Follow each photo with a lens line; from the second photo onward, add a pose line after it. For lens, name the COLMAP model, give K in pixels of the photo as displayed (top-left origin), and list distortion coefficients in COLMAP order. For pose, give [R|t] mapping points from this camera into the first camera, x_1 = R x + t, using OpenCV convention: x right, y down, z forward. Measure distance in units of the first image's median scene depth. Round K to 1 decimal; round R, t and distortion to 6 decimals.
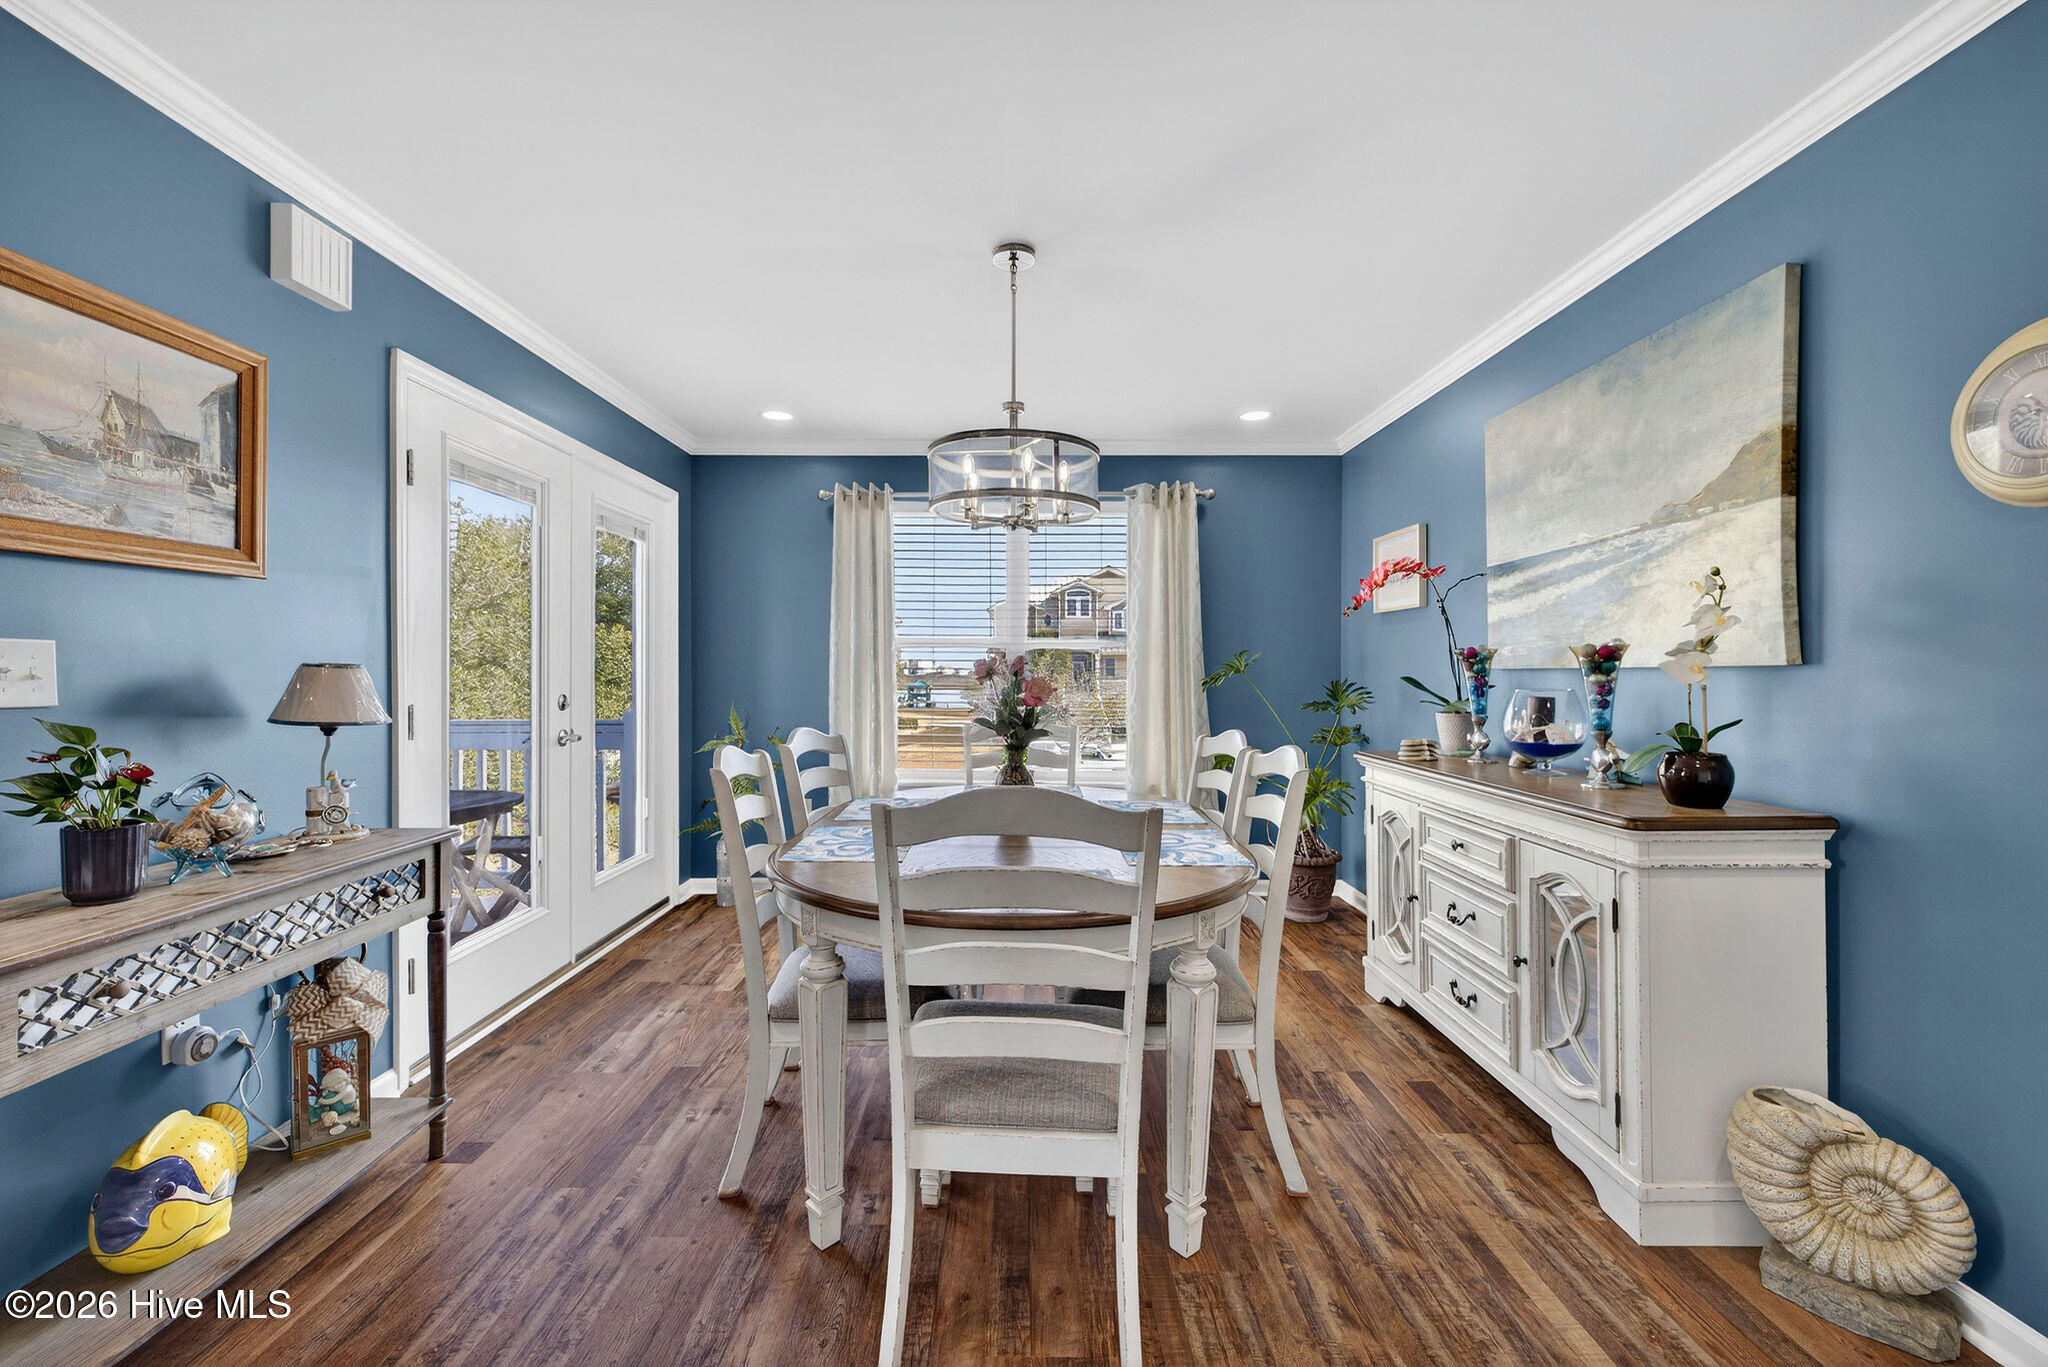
lens RADIAL K [[859.3, 0, 1019.7], [0, 859.3, 662.5], [0, 0, 1]] dist [0.000727, 0.000141]
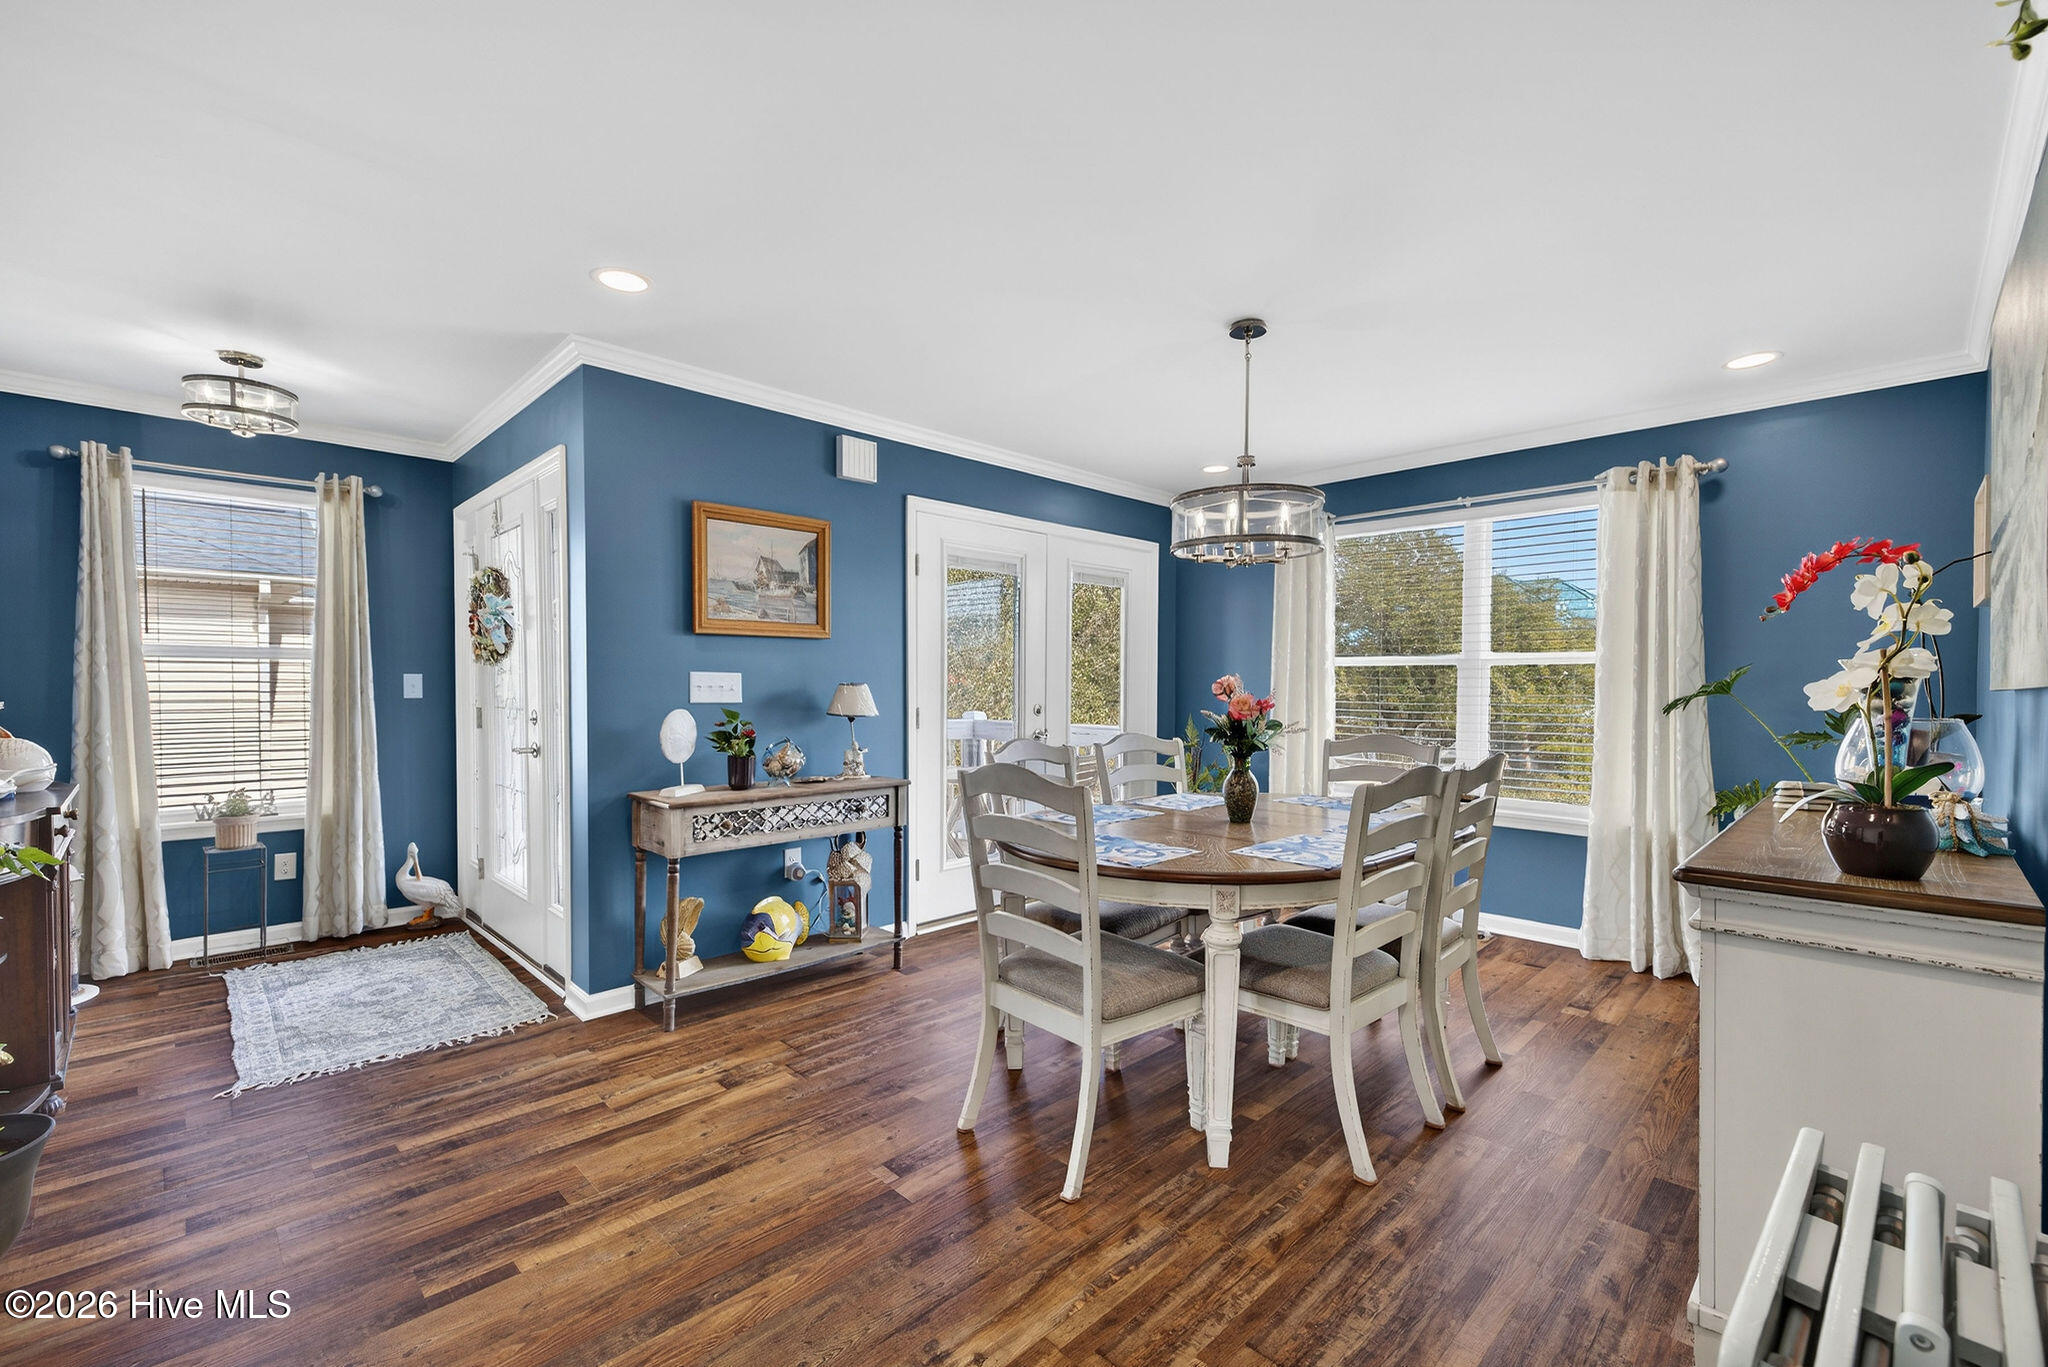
lens RADIAL K [[890.4, 0, 1029.3], [0, 890.4, 694.9], [0, 0, 1]] dist [-0.003987, -0.000312]
pose [[0.699282, 0.009509, -0.714783, 0.863676], [0.003950, 0.999845, 0.017165, -0.005246], [0.714835, -0.014827, 0.699136, -0.062294]]
